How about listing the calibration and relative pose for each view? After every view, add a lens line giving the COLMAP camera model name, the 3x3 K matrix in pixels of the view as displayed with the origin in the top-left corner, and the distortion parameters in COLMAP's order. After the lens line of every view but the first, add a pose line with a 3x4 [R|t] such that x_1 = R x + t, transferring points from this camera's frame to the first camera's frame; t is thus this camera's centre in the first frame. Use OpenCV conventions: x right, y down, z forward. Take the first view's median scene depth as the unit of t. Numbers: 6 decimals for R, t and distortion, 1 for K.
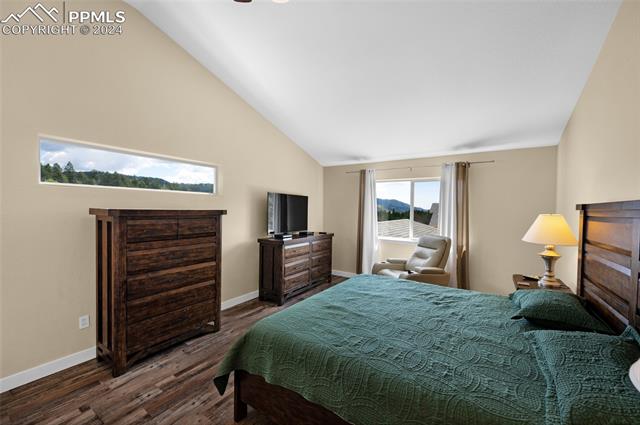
lens RADIAL K [[253.1, 0, 320.0], [0, 253.1, 212.5], [0, 0, 1]] dist [0.000857, -0.000184]
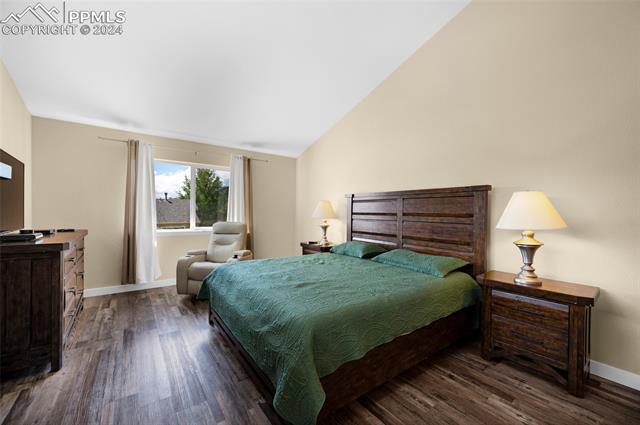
lens RADIAL K [[253.1, 0, 320.0], [0, 253.1, 212.5], [0, 0, 1]] dist [0.000857, -0.000184]
pose [[0.338267, -0.012585, 0.940966, -0.414134], [0.003368, 0.999920, 0.012163, 0.040610], [-0.941044, -0.000945, 0.338283, 0.296019]]
